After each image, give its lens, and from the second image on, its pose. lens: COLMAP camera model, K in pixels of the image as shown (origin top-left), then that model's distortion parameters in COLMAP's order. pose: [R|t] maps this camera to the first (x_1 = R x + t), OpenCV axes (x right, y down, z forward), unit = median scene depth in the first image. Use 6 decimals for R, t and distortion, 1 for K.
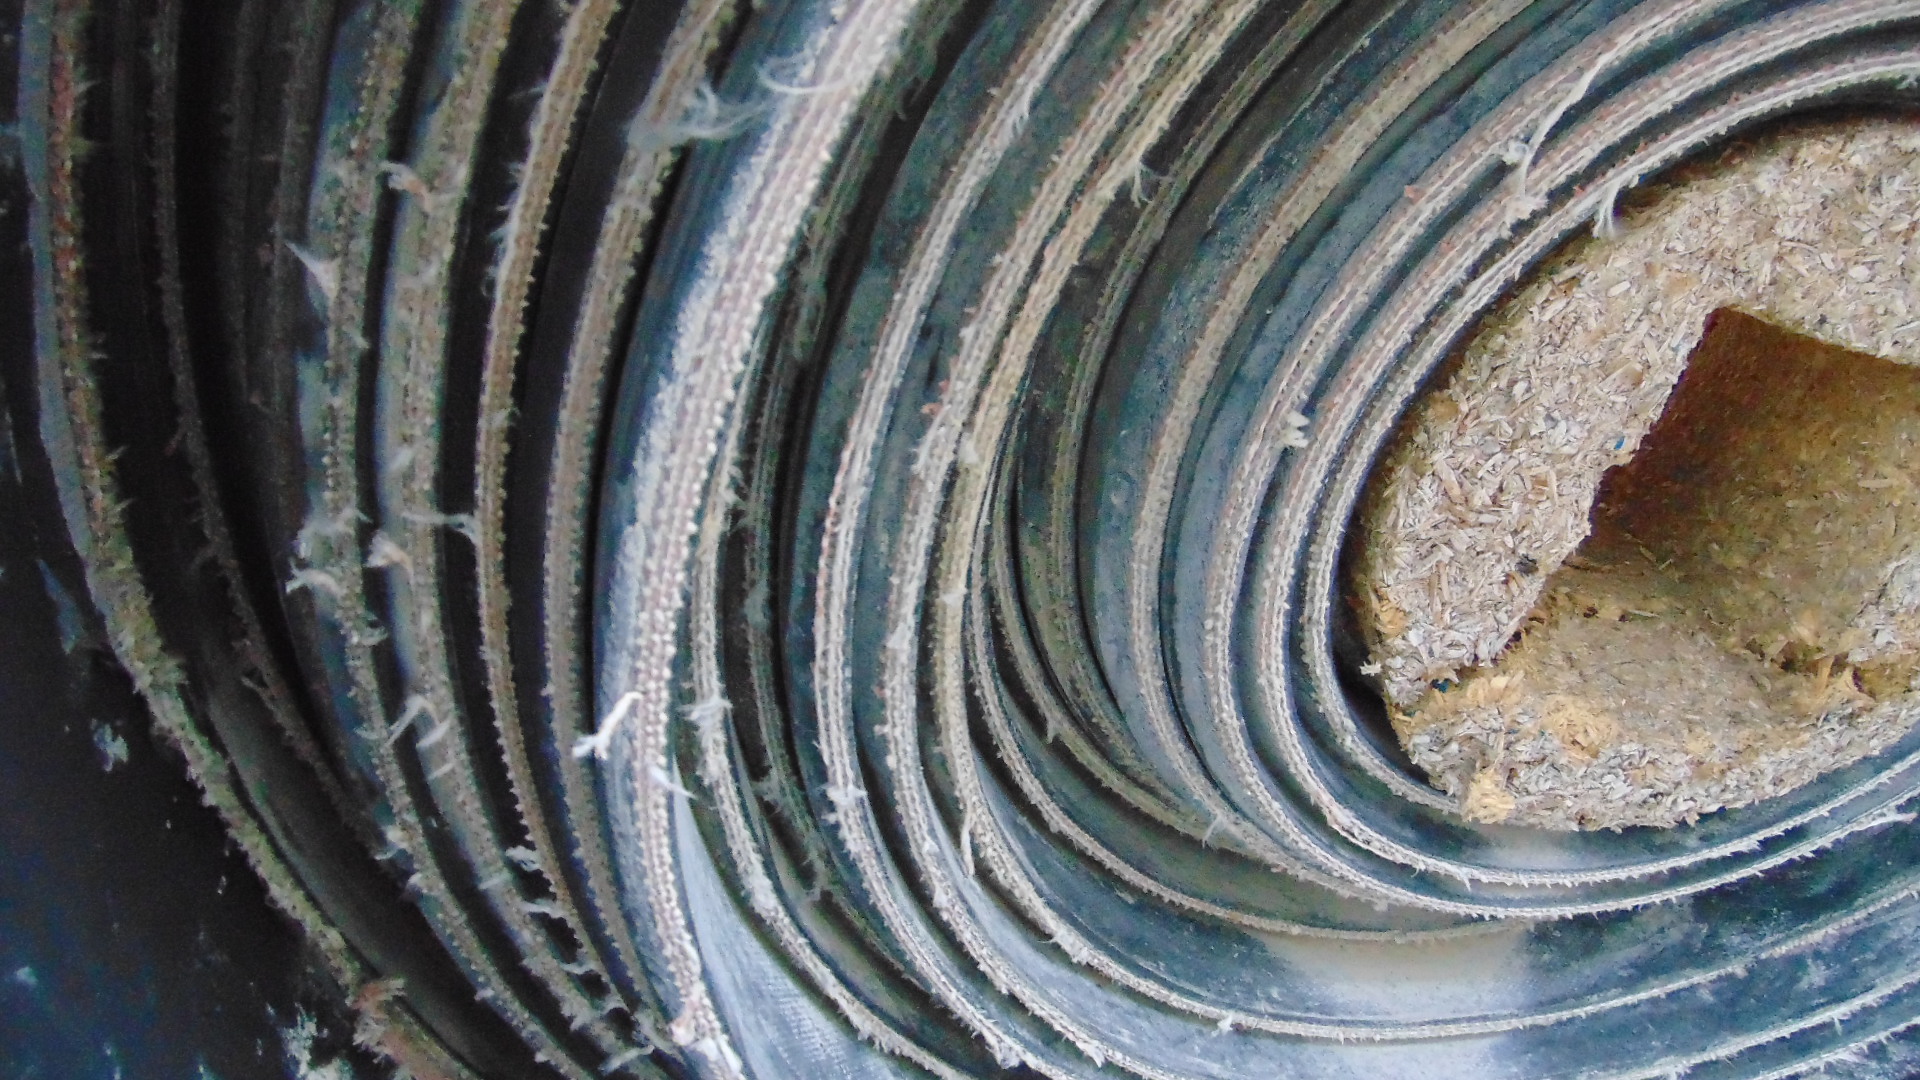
lens RADIAL K [[1434.8, 0, 955.3], [0, 1434.8, 539.6], [0, 0, 1]] dist [-0.035061, 0.071135]
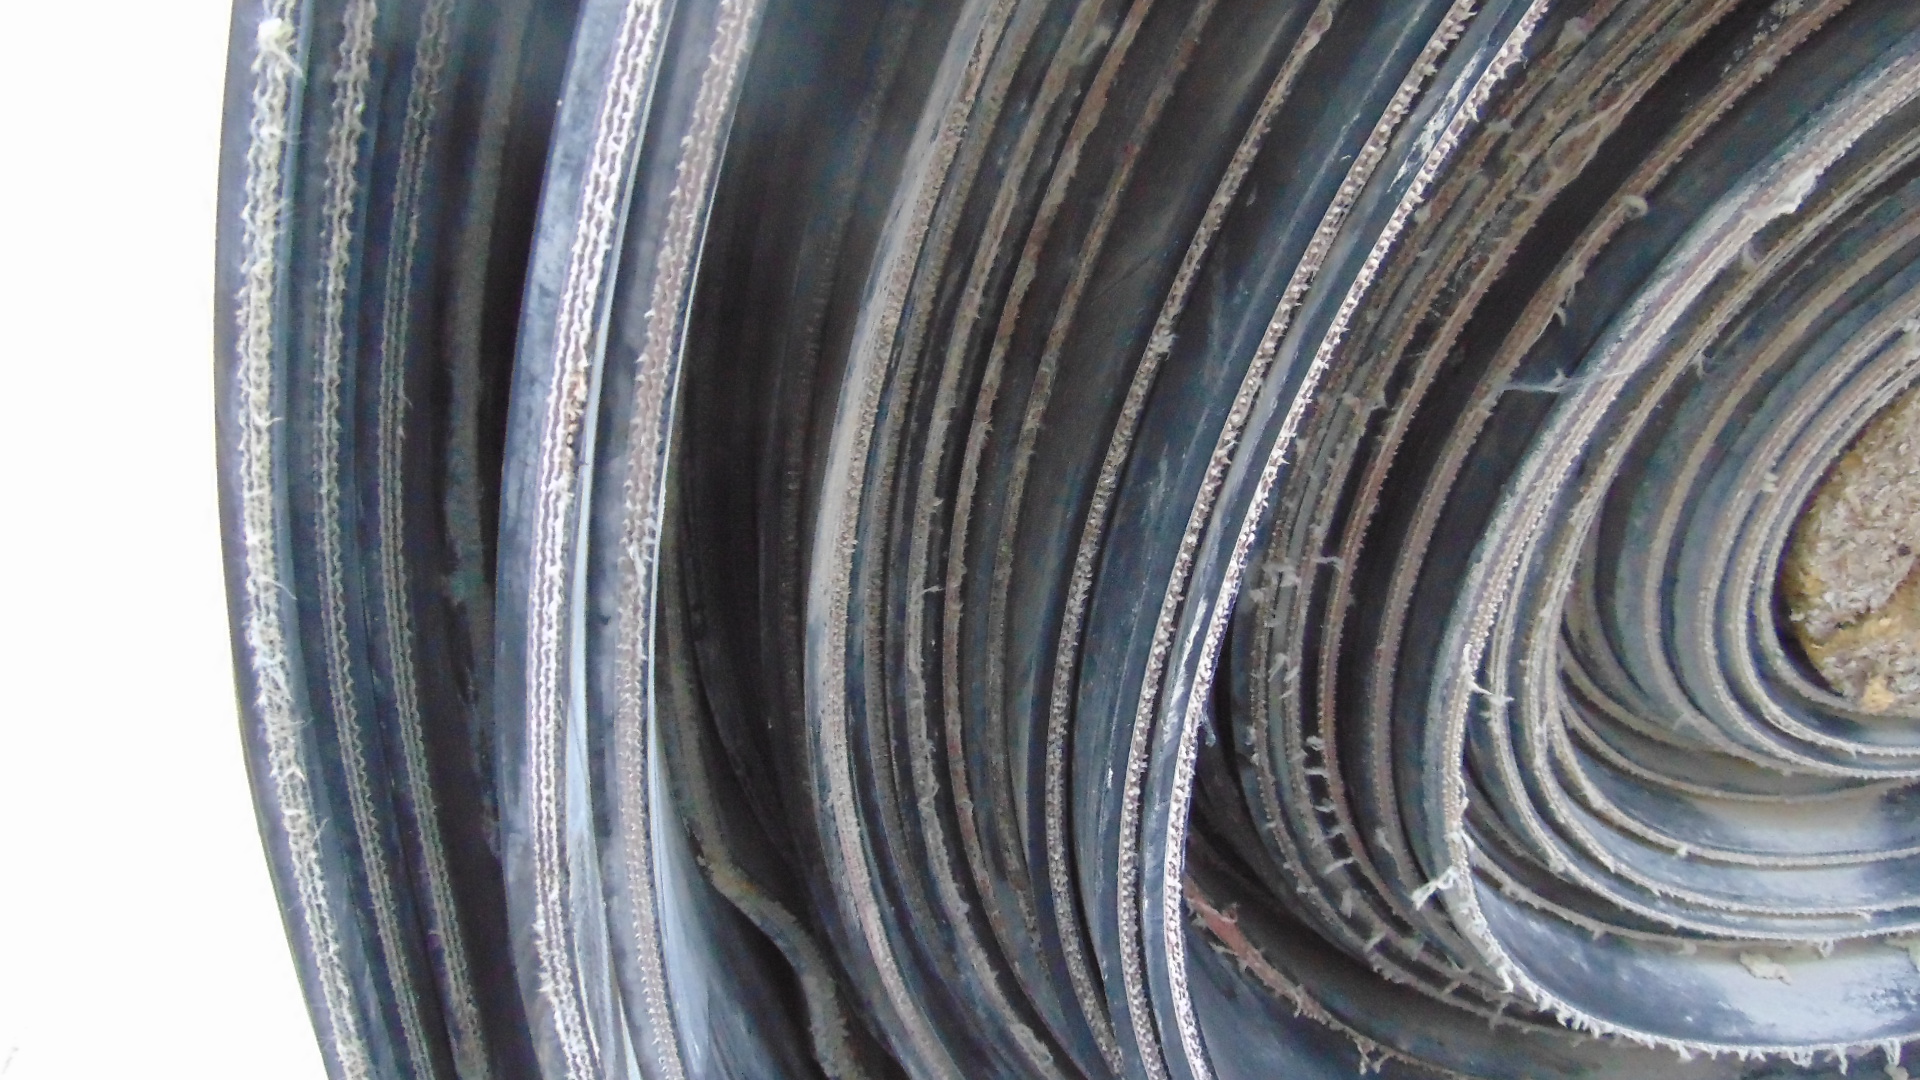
lens RADIAL K [[1434.8, 0, 950.5], [0, 1434.8, 535.8], [0, 0, 1]] dist [-0.035061, 0.071135]
pose [[0.991755, -0.046157, -0.119544, -0.488090], [0.048873, 0.998607, 0.019891, -0.085129], [0.118459, -0.025570, 0.992630, -0.757960]]
